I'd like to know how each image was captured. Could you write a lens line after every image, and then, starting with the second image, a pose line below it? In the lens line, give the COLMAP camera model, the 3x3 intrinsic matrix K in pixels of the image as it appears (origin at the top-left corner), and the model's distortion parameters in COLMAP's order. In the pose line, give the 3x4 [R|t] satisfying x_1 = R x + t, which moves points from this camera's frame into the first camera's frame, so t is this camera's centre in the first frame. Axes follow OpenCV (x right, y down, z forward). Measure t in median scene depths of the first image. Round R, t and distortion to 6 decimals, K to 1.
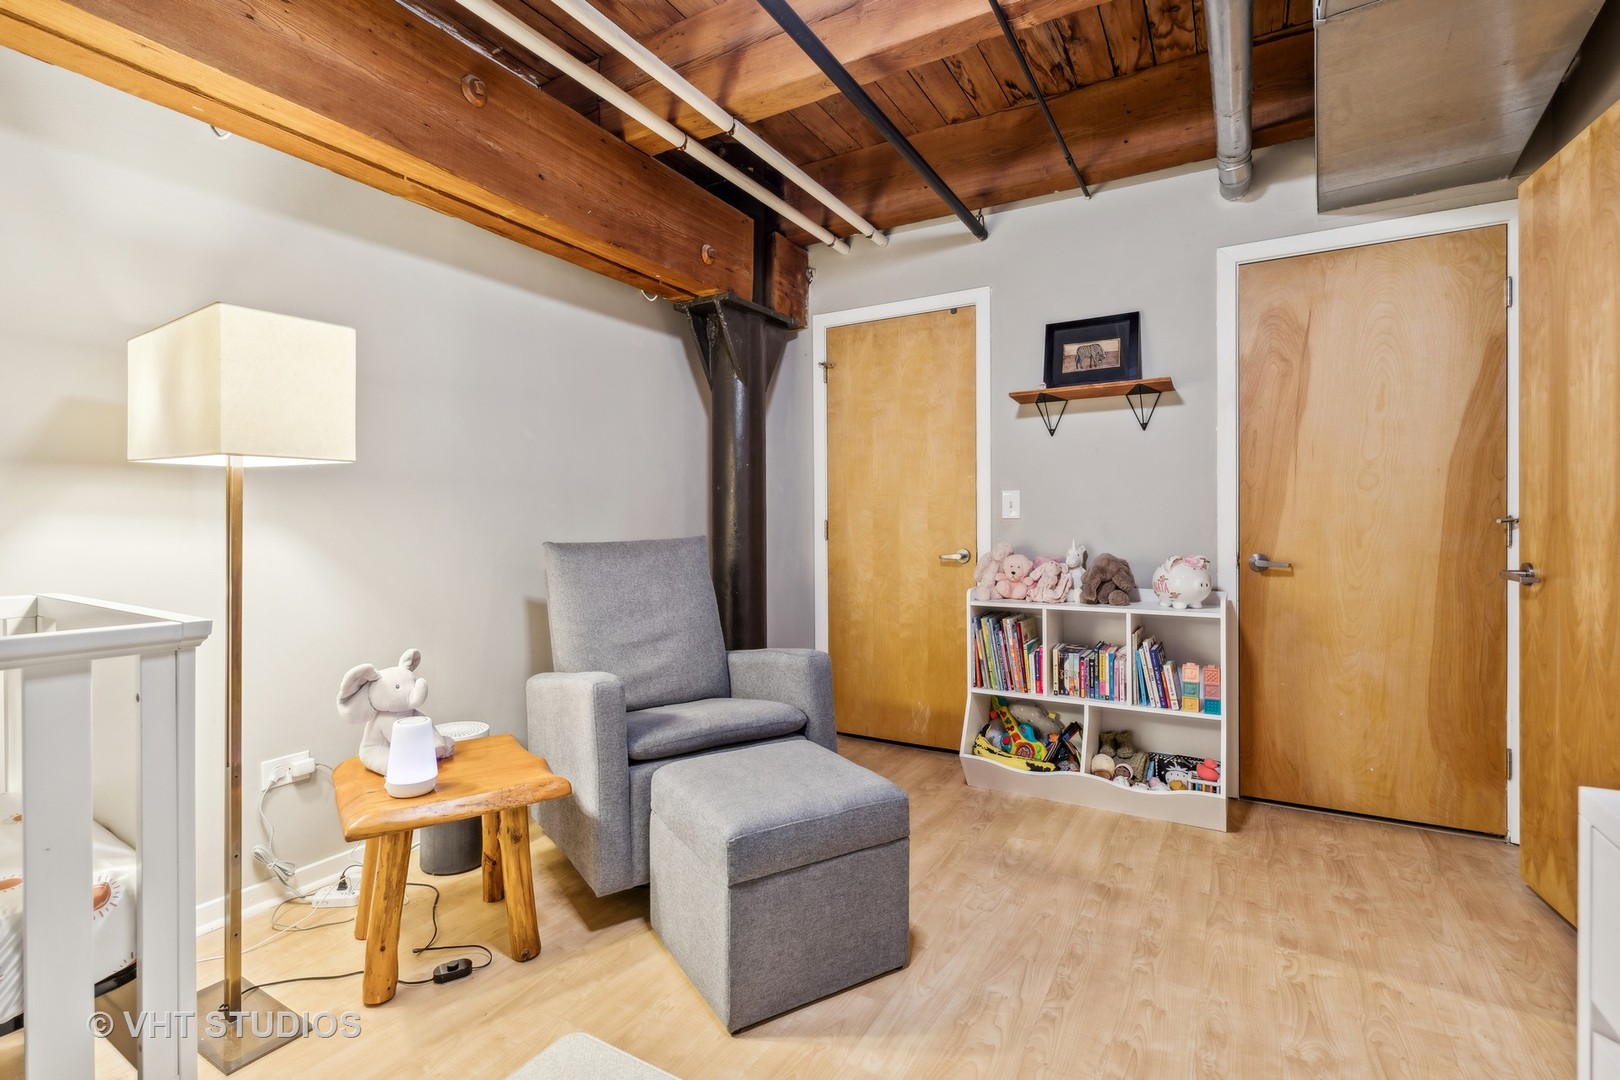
lens RADIAL K [[745.1, 0, 807.7], [0, 745.1, 527.8], [0, 0, 1]] dist [0.000318, -0.001626]
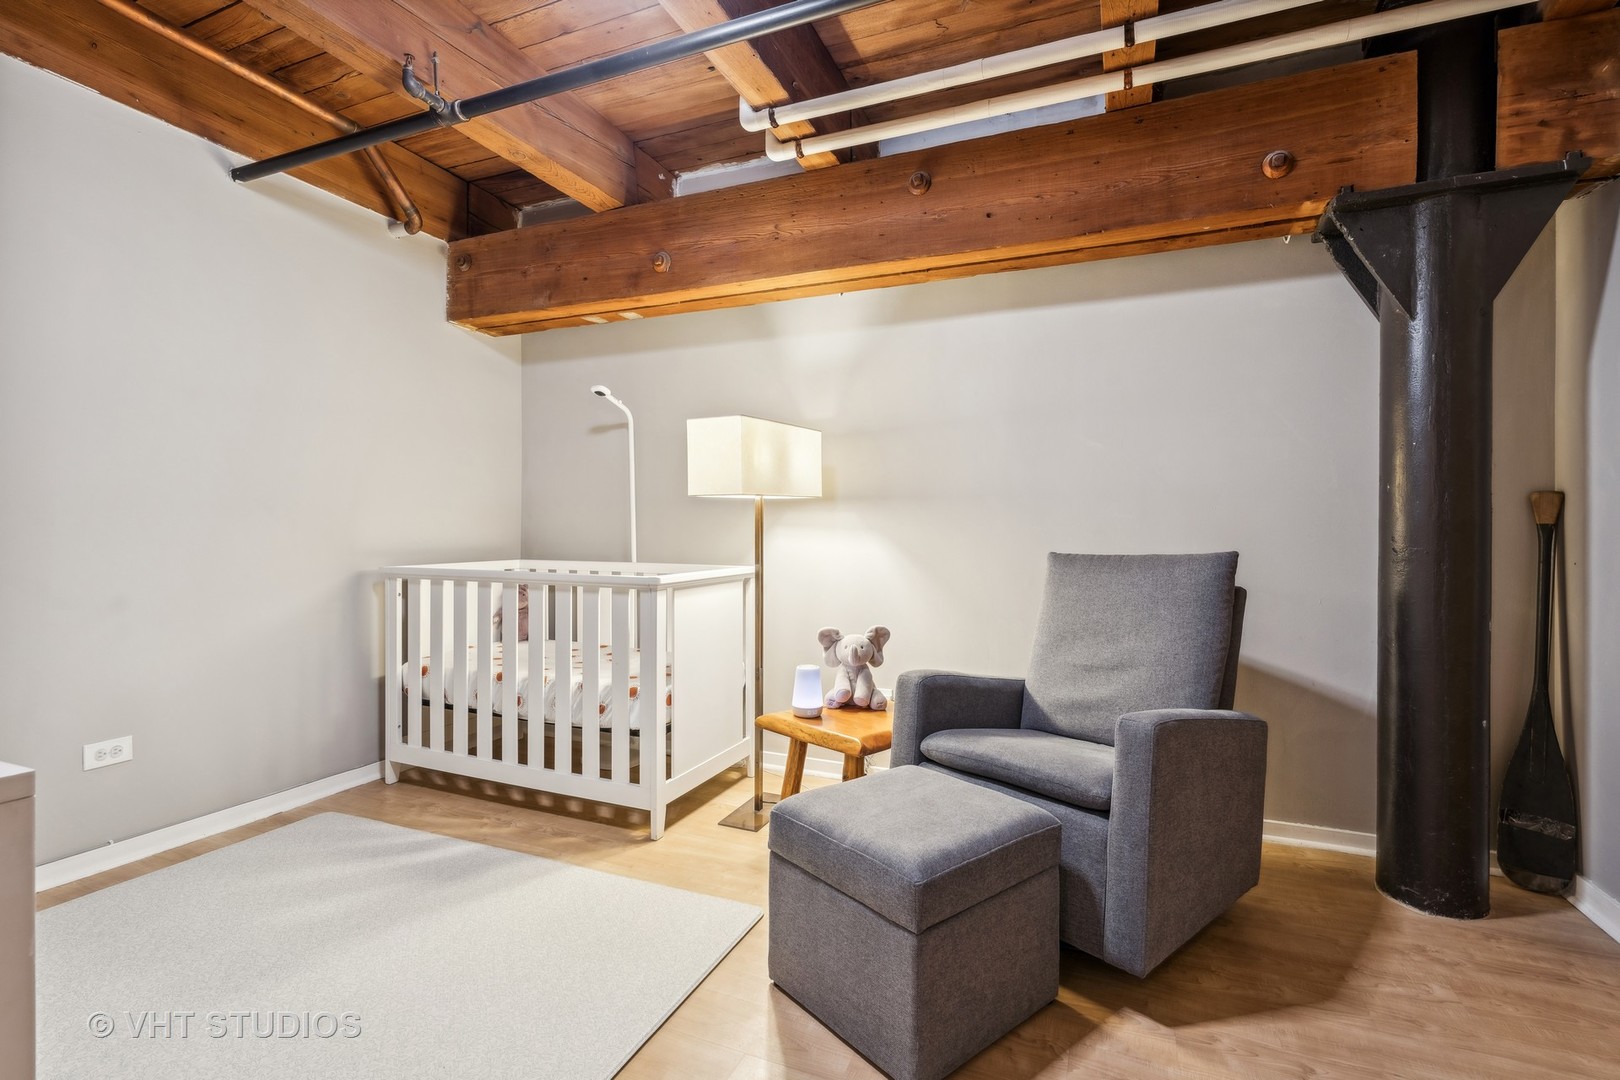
lens RADIAL K [[745.1, 0, 809.9], [0, 745.1, 534.6], [0, 0, 1]] dist [0.000318, -0.001626]
pose [[0.135280, 0.005892, -0.990790, 0.610219], [-0.010822, 0.999931, 0.004469, -0.006055], [0.990748, 0.010118, 0.135335, 0.530432]]
